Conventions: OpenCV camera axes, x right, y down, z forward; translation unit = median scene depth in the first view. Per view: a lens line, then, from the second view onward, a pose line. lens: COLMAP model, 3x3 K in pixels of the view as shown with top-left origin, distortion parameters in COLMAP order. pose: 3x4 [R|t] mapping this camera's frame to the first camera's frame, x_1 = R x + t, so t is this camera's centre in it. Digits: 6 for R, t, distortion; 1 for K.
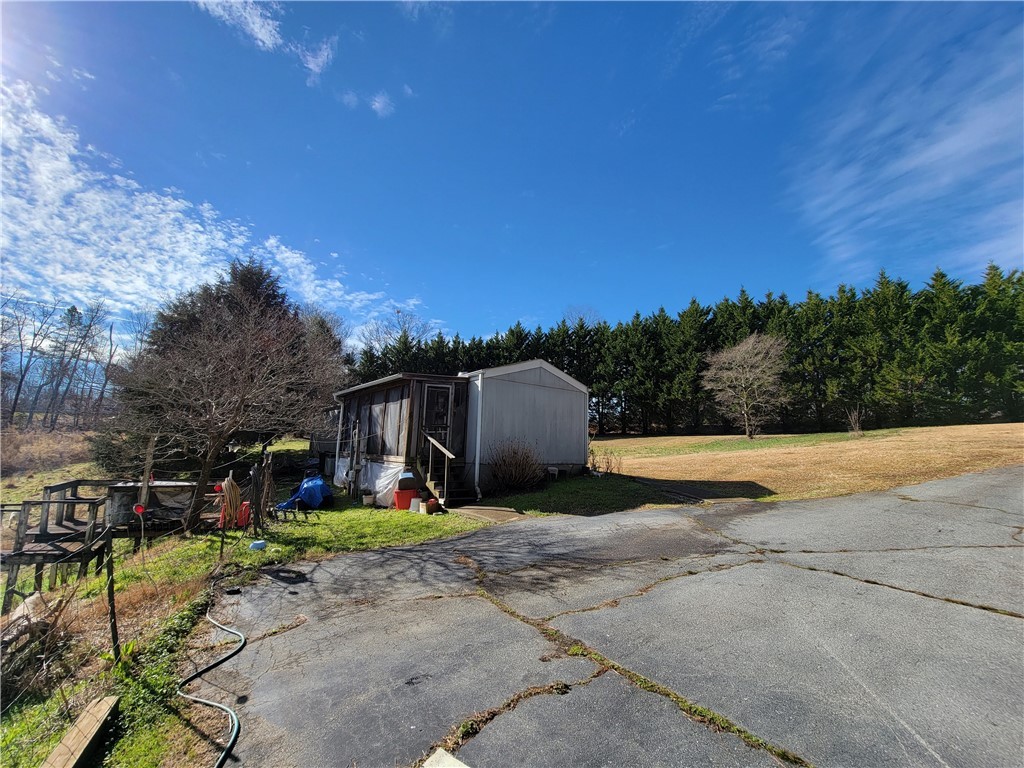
lens RADIAL K [[417.1, 0, 515.5], [0, 417.1, 386.9], [0, 0, 1]] dist [0.000960, -0.002632]
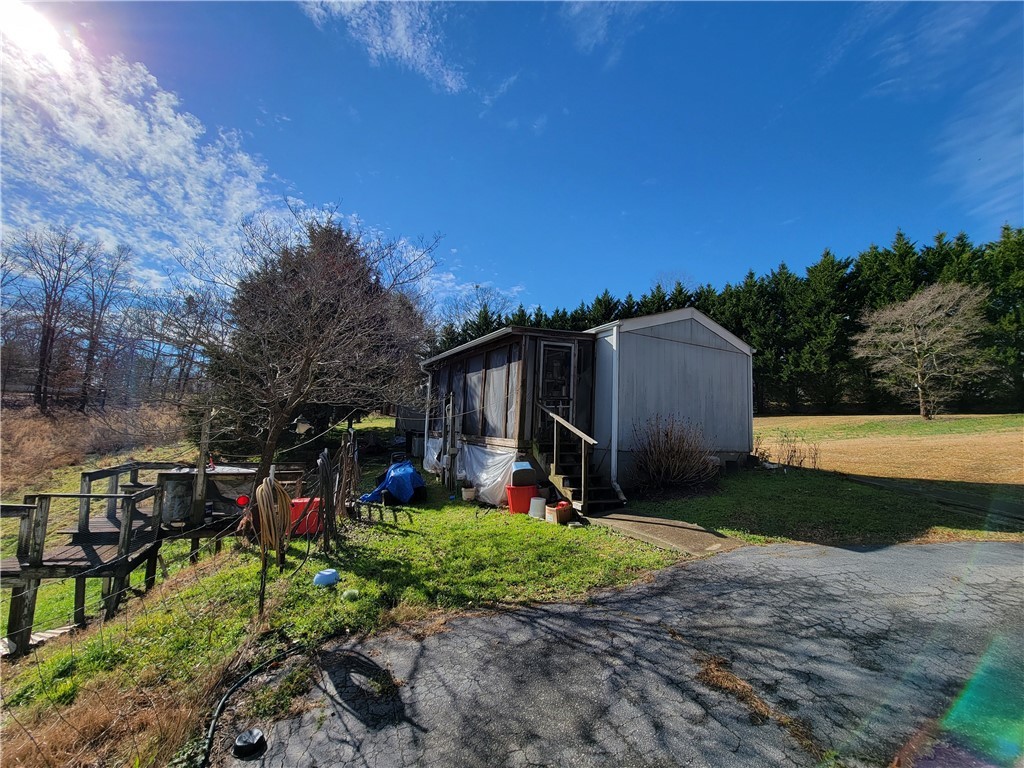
lens RADIAL K [[417.1, 0, 516.2], [0, 417.1, 386.5], [0, 0, 1]] dist [0.000960, -0.002632]
pose [[0.984987, -0.006444, -0.172507, -0.114926], [0.014762, 0.998787, 0.046974, 0.031618], [0.171995, -0.048815, 0.983888, 0.228590]]
